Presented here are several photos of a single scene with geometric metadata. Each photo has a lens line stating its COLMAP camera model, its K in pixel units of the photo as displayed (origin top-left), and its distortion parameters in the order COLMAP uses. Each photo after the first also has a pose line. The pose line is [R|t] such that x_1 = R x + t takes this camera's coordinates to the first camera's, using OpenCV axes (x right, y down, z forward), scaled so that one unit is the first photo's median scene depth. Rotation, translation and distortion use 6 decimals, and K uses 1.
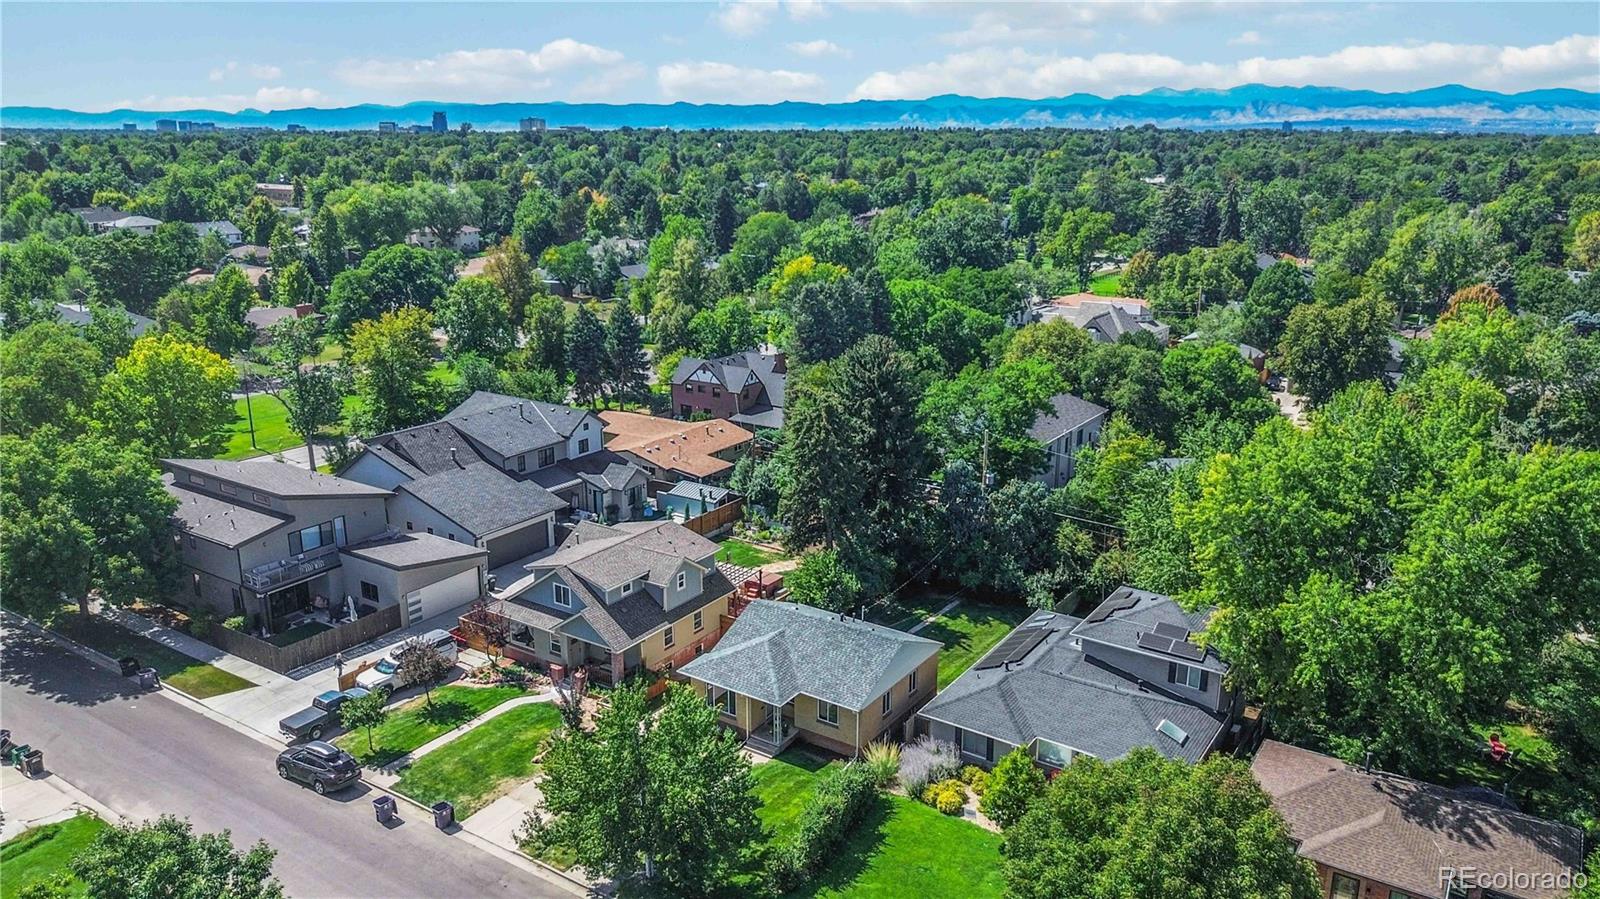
lens RADIAL K [[1136.1, 0, 806.0], [0, 1136.1, 449.3], [0, 0, 1]] dist [0.060362, -0.060564]
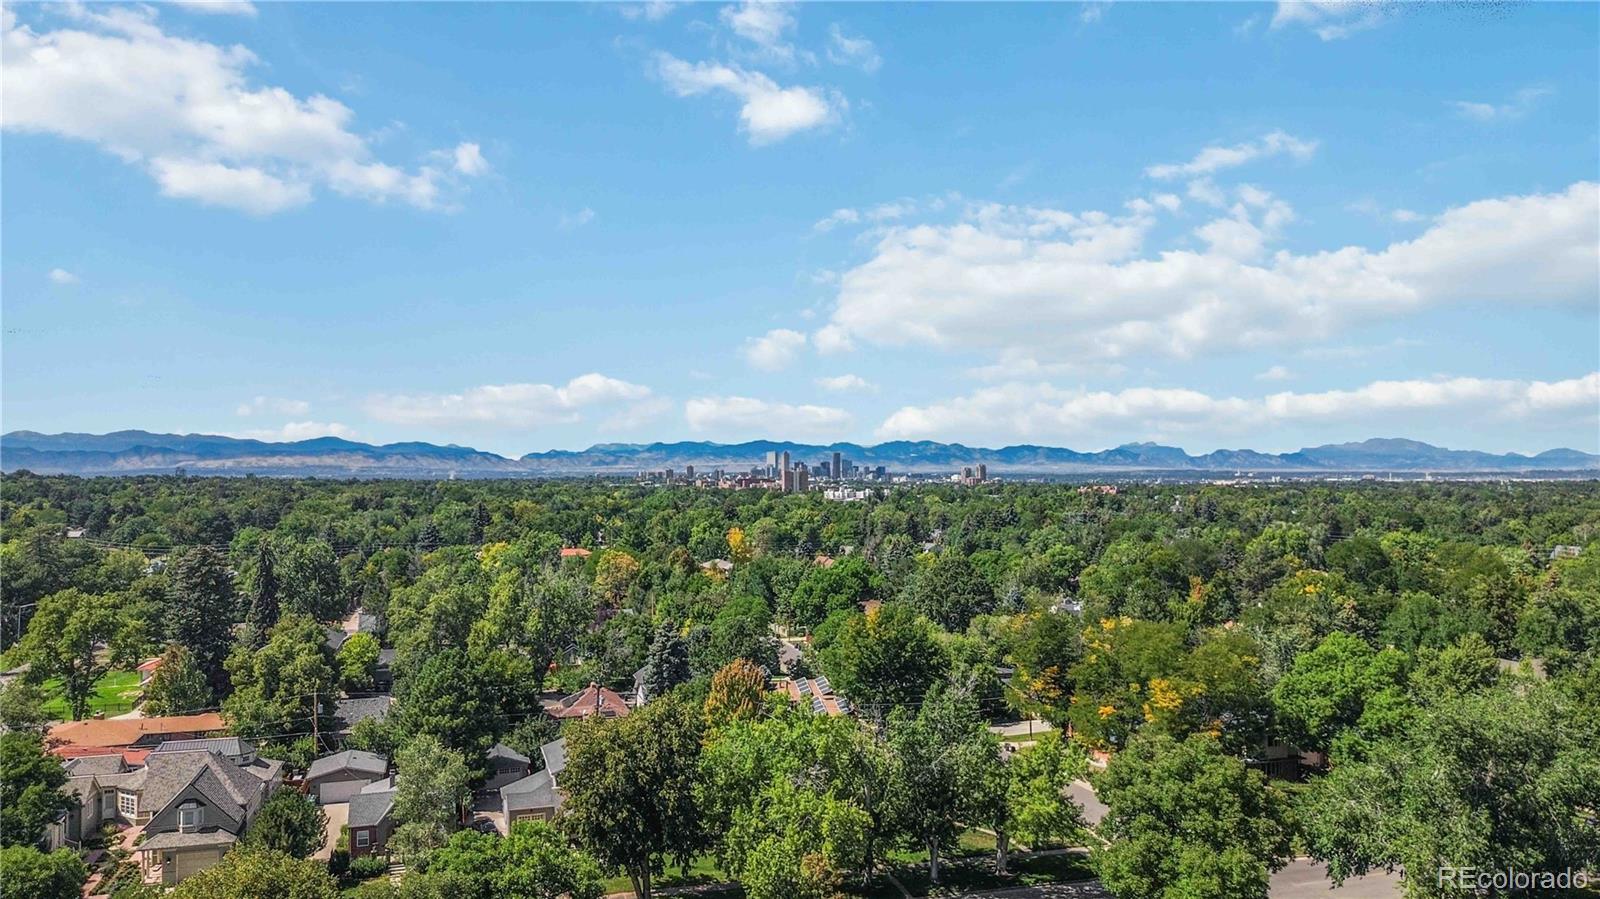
lens RADIAL K [[1136.1, 0, 797.9], [0, 1136.1, 437.4], [0, 0, 1]] dist [0.060362, -0.060564]
pose [[0.637563, 0.021039, 0.770110, -0.009456], [0.210867, 0.956687, -0.200710, -0.097967], [-0.740978, 0.290356, 0.605513, 0.345182]]
